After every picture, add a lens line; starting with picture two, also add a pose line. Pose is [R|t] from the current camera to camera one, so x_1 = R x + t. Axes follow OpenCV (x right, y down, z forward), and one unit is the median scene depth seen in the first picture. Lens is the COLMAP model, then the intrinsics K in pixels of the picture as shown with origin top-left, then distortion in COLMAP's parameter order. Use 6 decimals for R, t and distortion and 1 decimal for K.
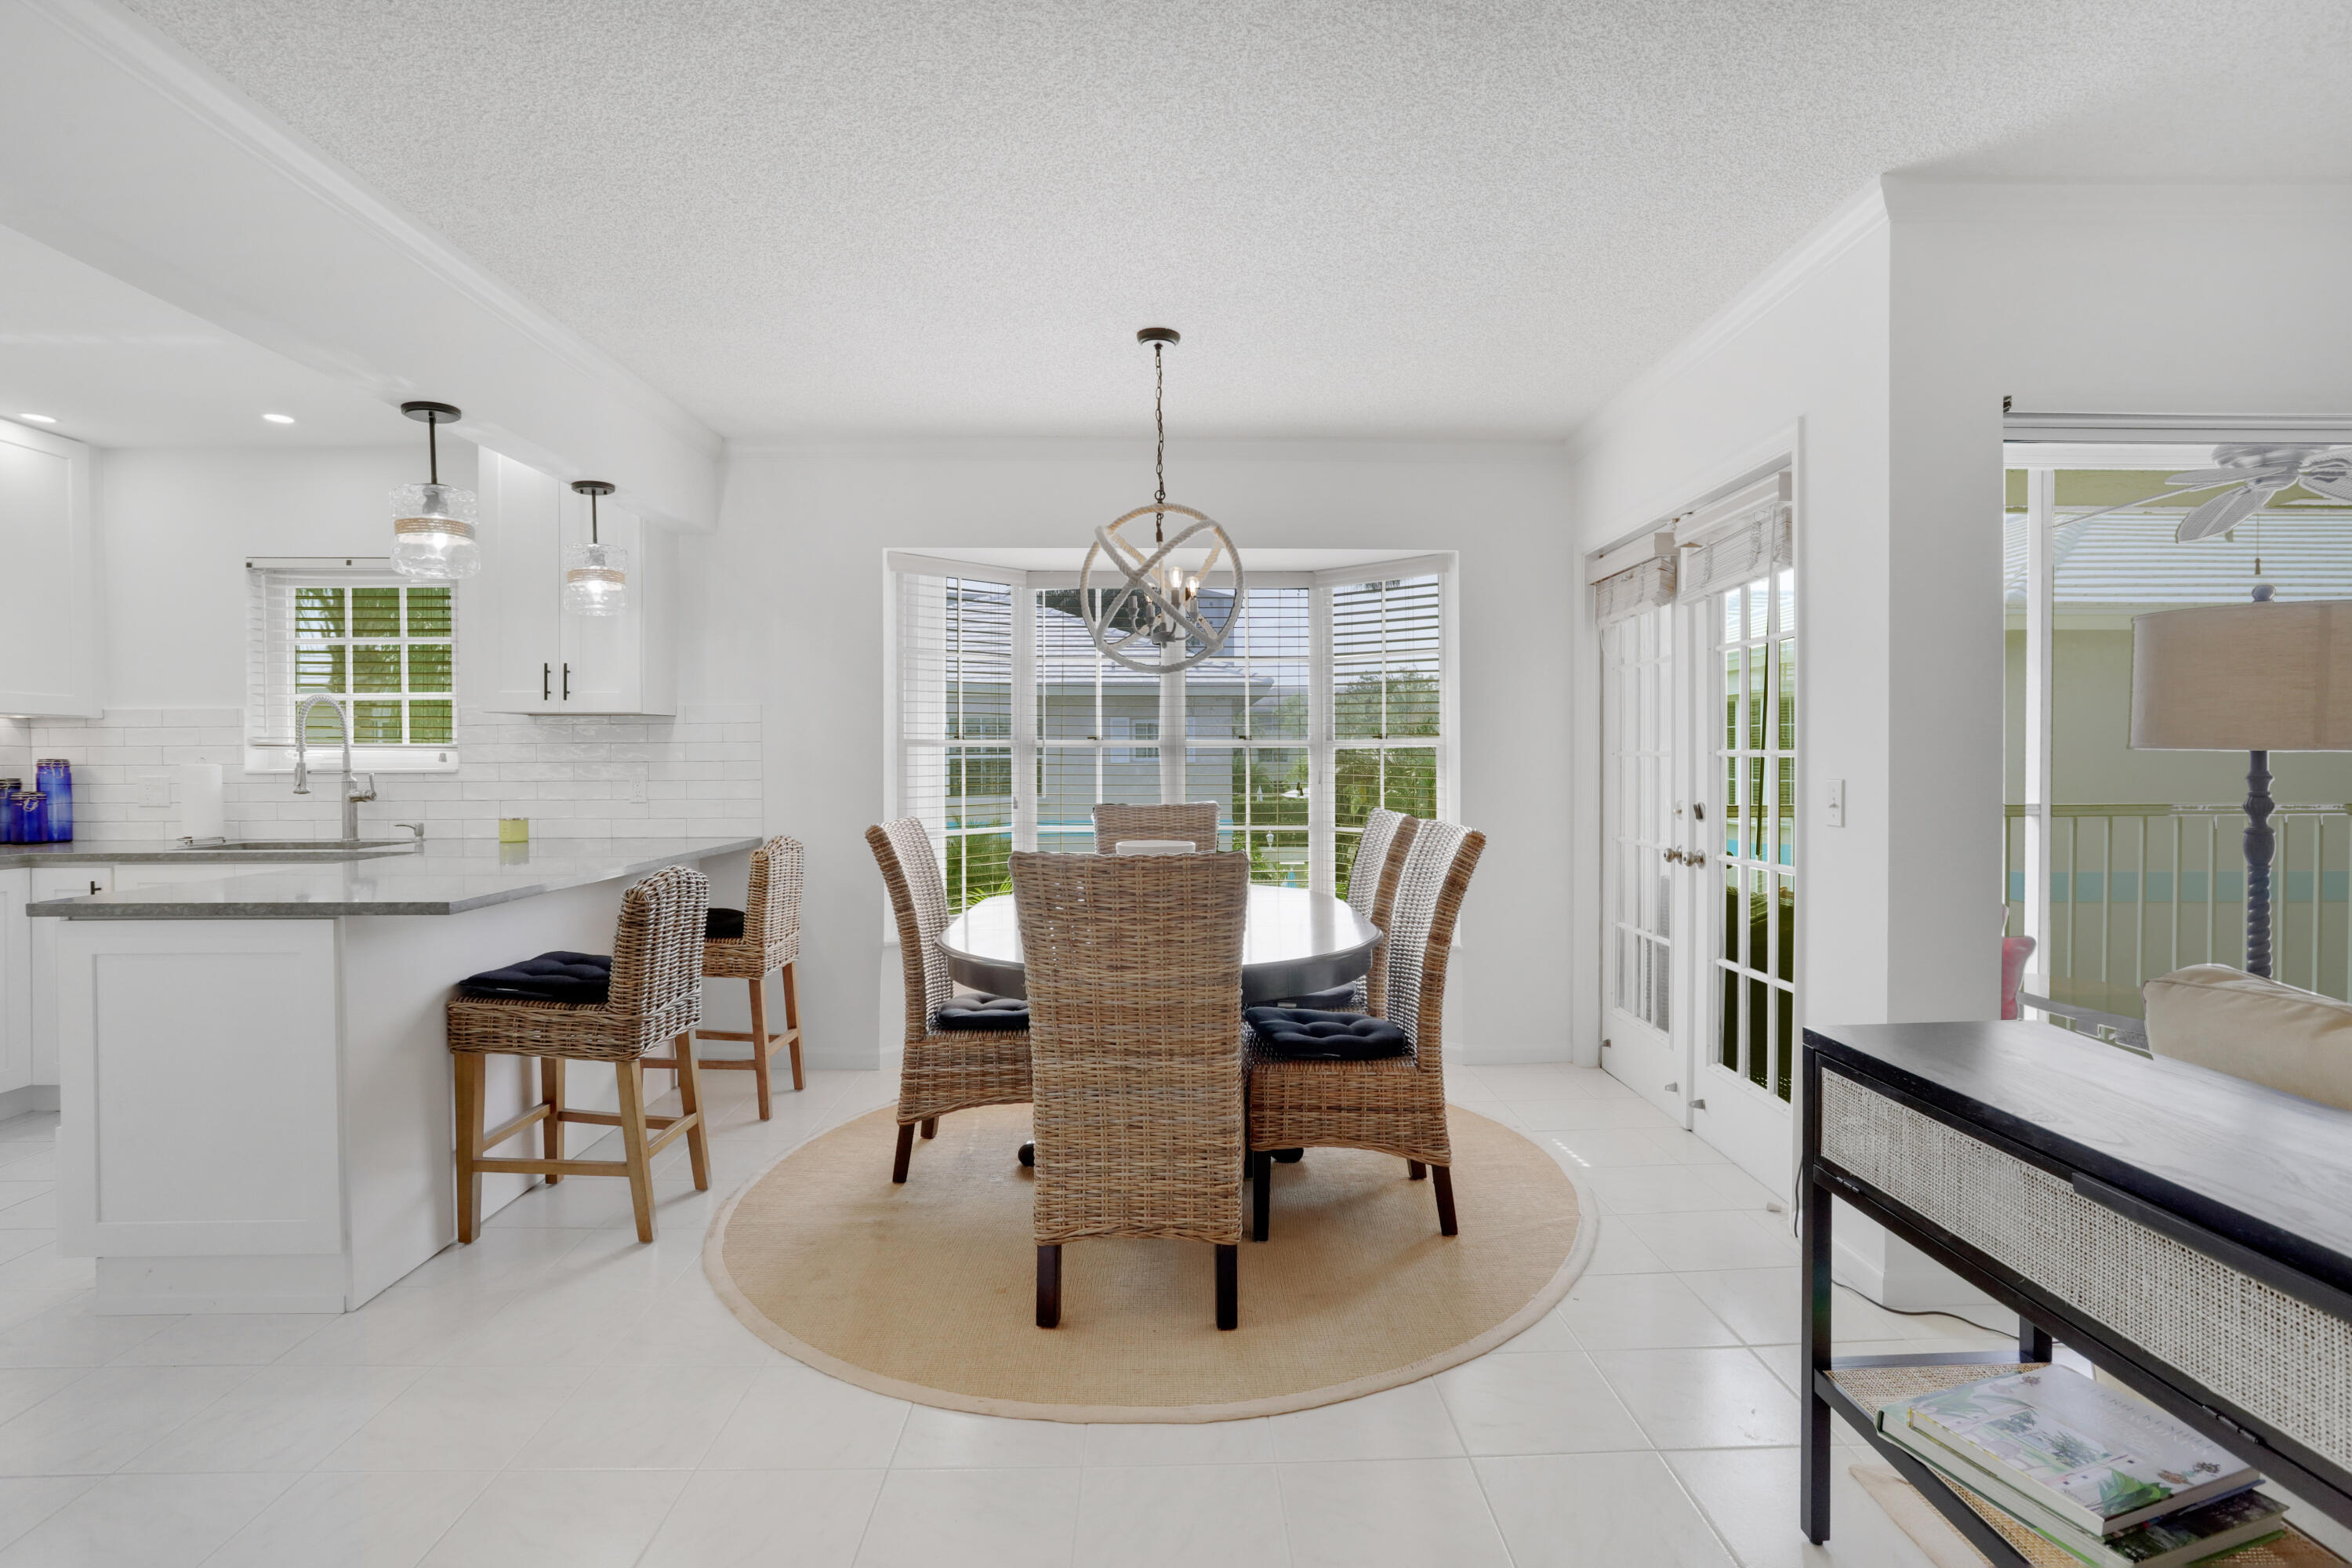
lens RADIAL K [[1140.7, 0, 1175.3], [0, 1140.7, 780.2], [0, 0, 1]] dist [-0.037886, 0.017284]
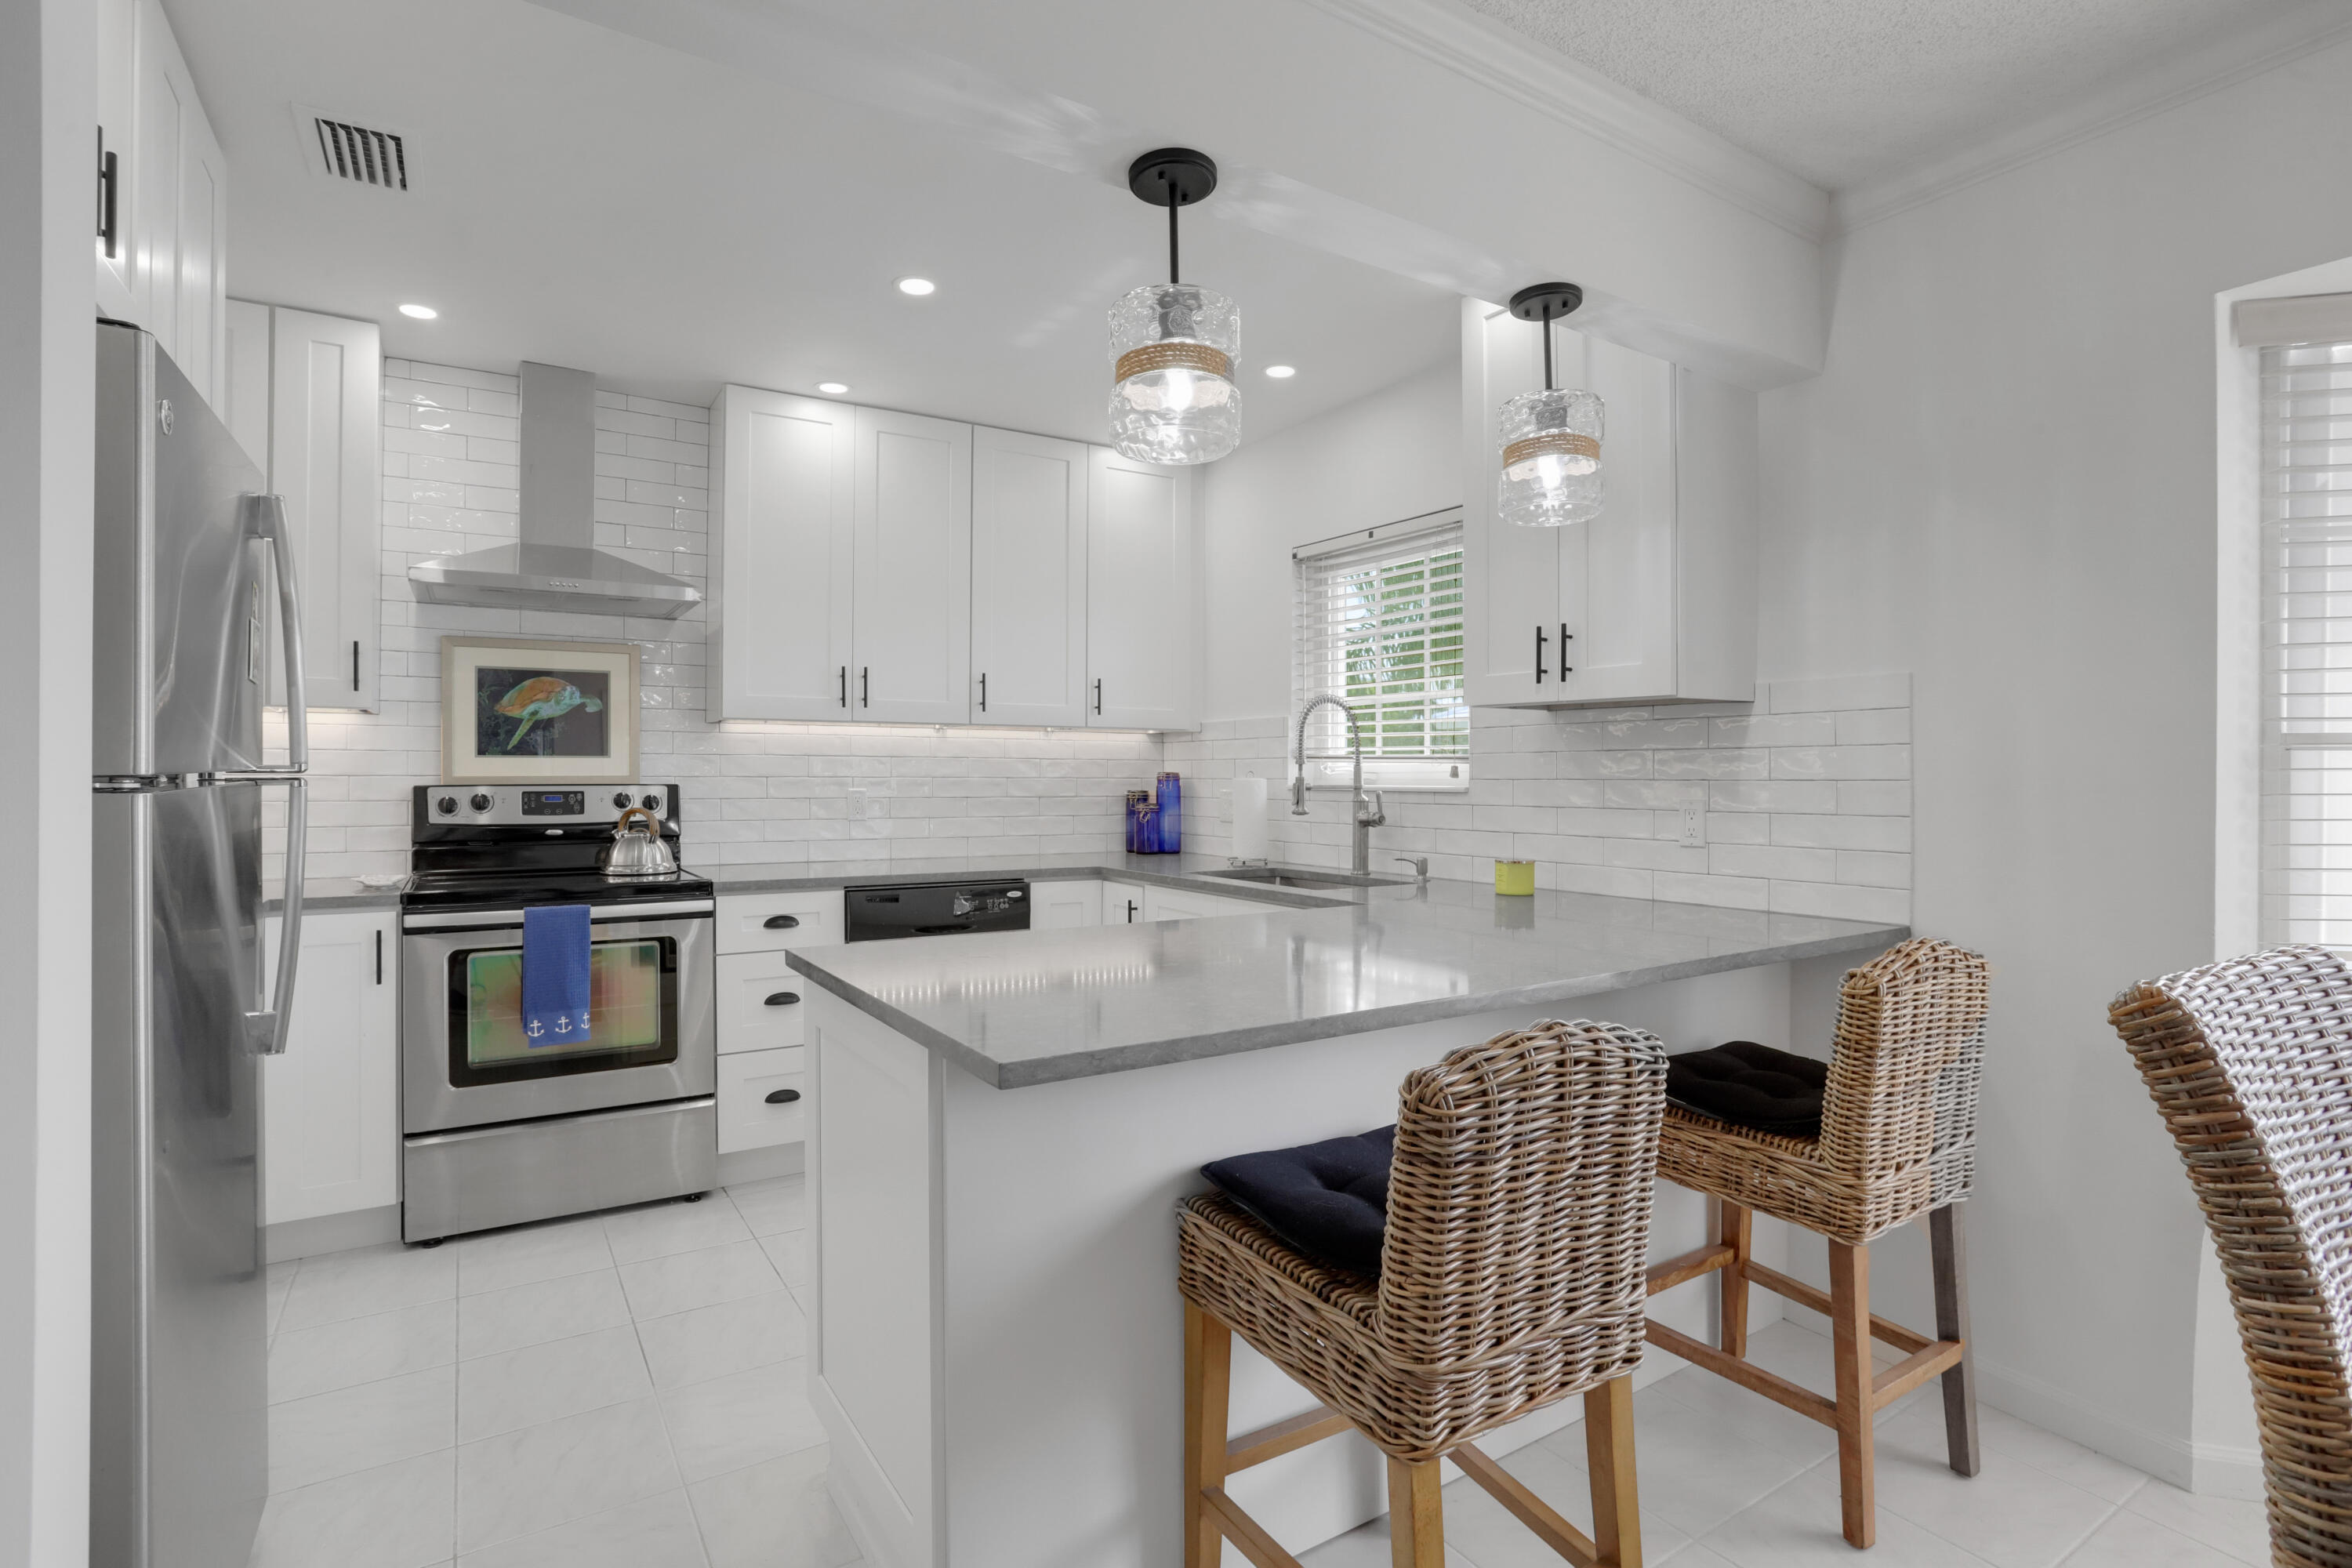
lens RADIAL K [[1140.7, 0, 1172.0], [0, 1140.7, 777.0], [0, 0, 1]] dist [-0.037886, 0.017284]
pose [[0.526114, 0.005886, -0.850394, -0.138673], [-0.020916, 0.999763, -0.006020, -0.010929], [0.850157, 0.020954, 0.526112, 0.590005]]
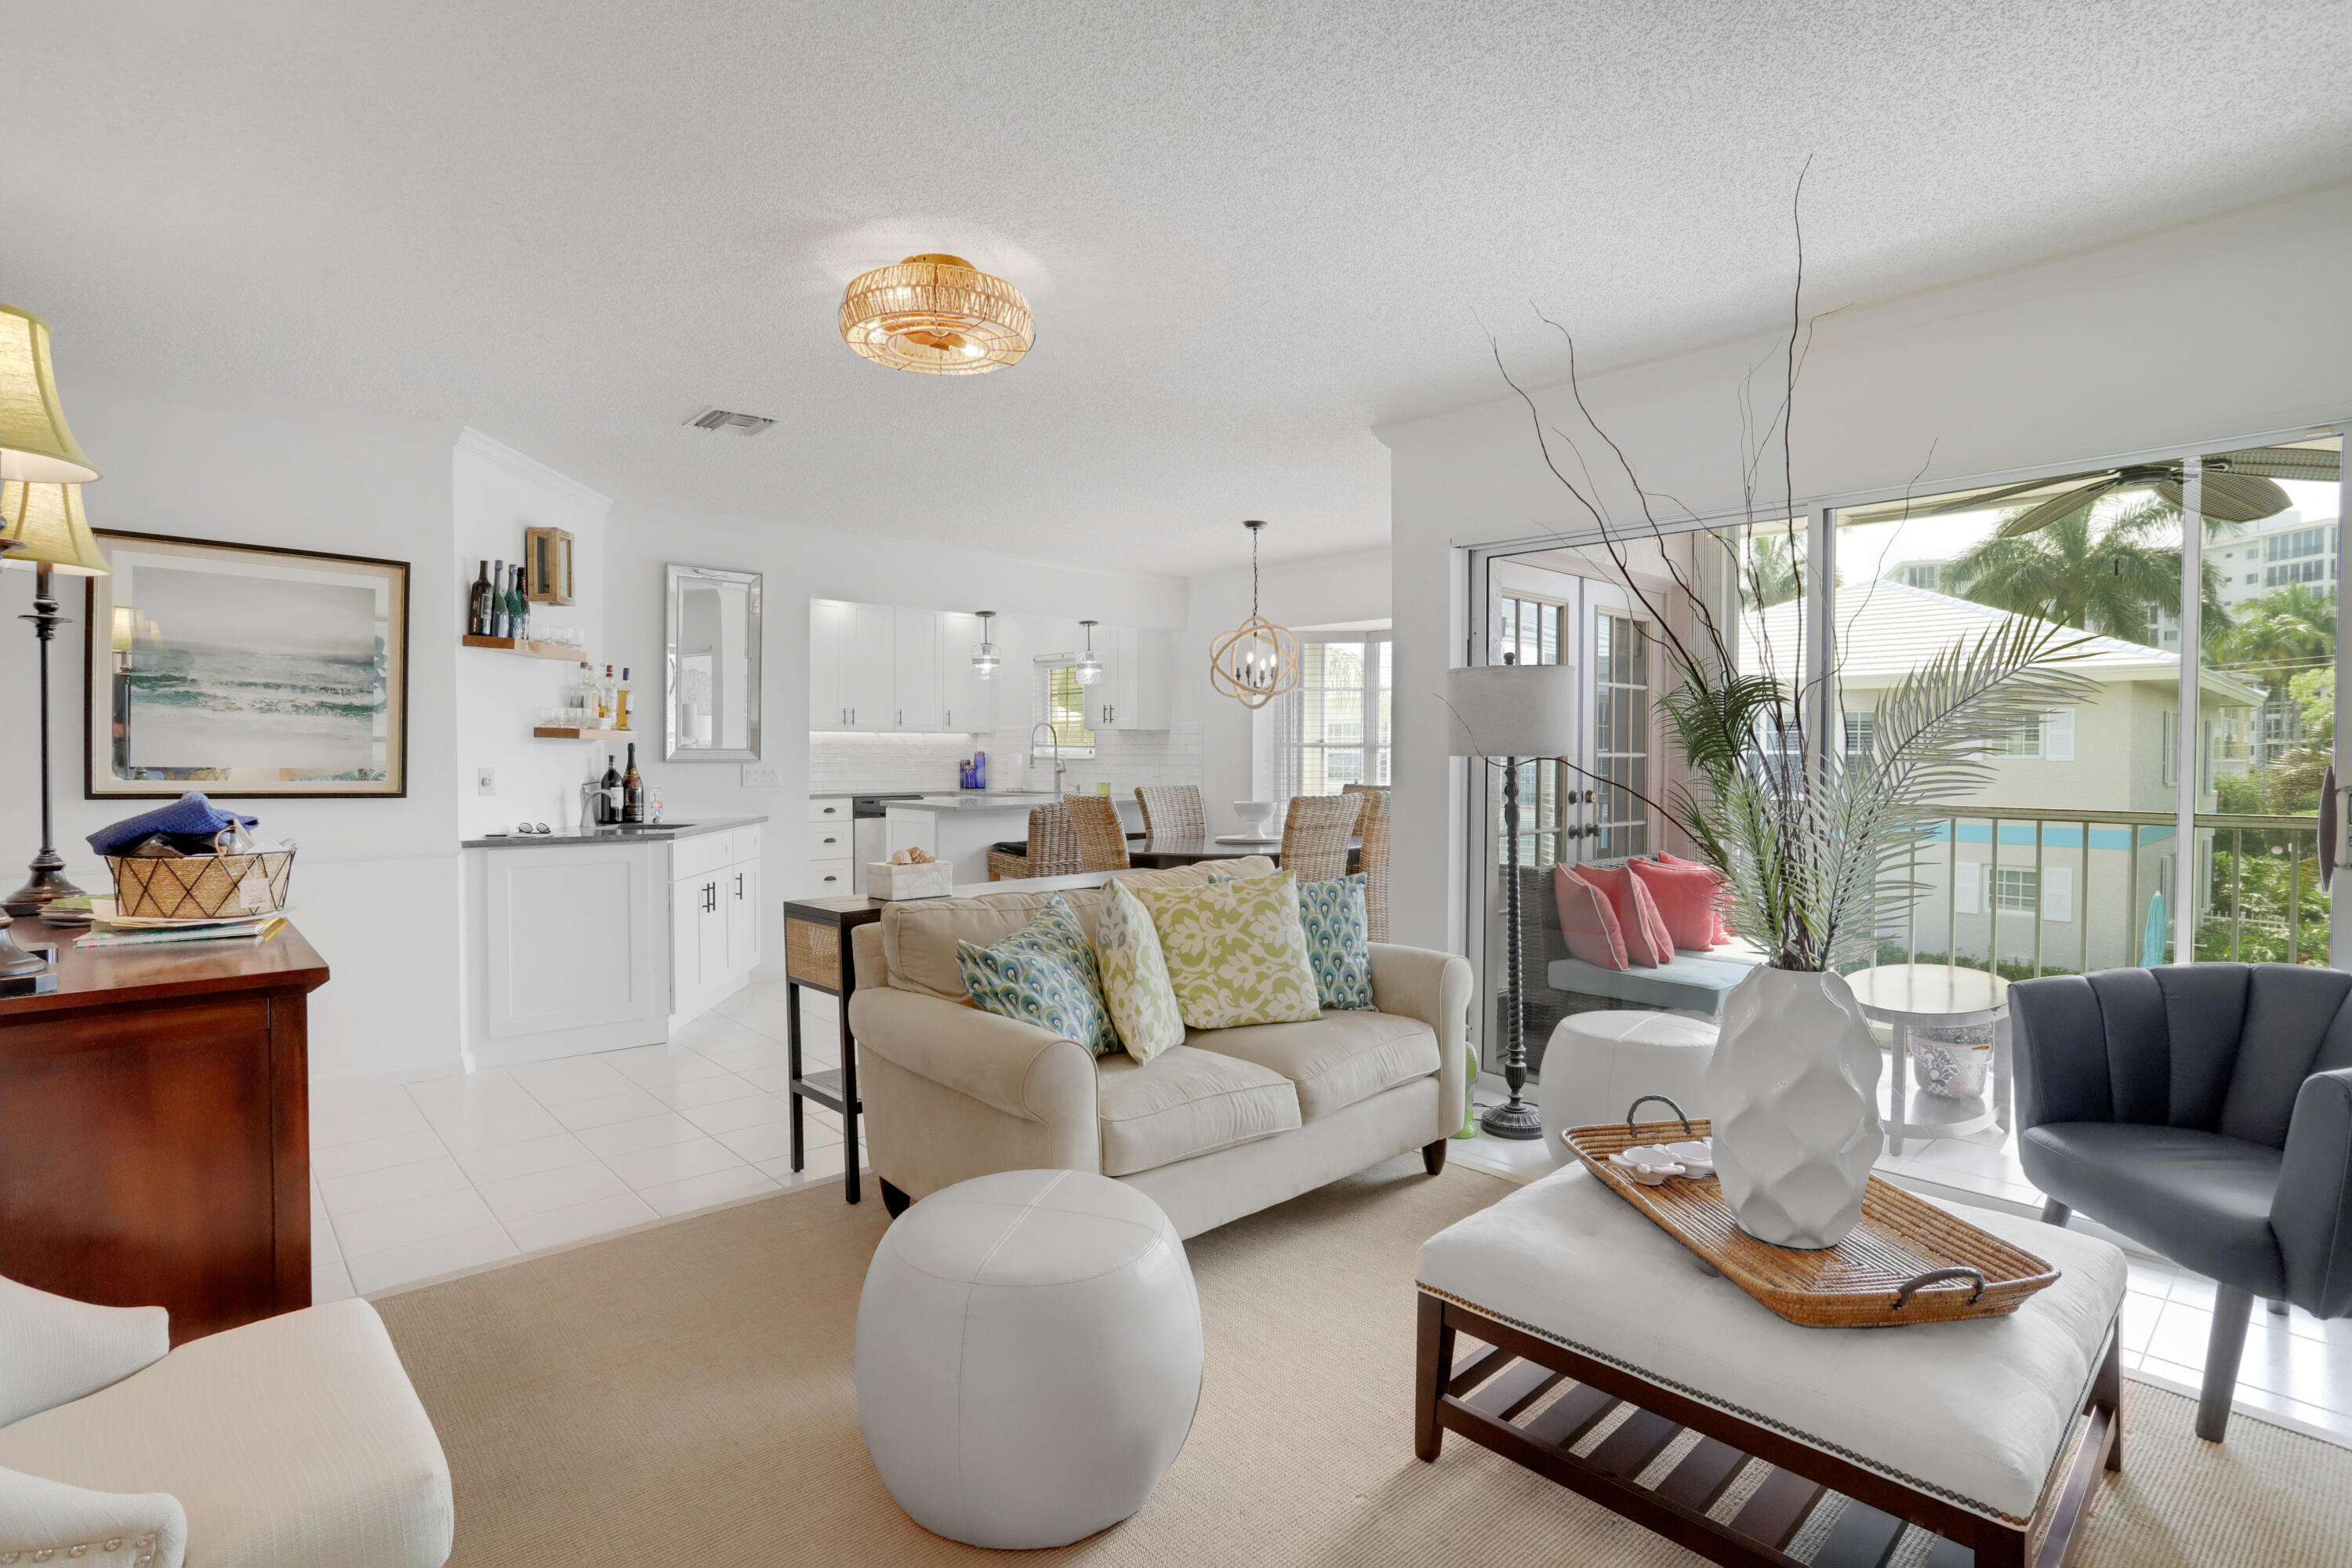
lens RADIAL K [[1140.7, 0, 1168.9], [0, 1140.7, 784.6], [0, 0, 1]] dist [-0.037886, 0.017284]
pose [[0.664561, 0.027835, -0.746715, 1.268246], [-0.020543, 0.999609, 0.018980, -0.004770], [0.746951, 0.002726, 0.664873, -0.315687]]
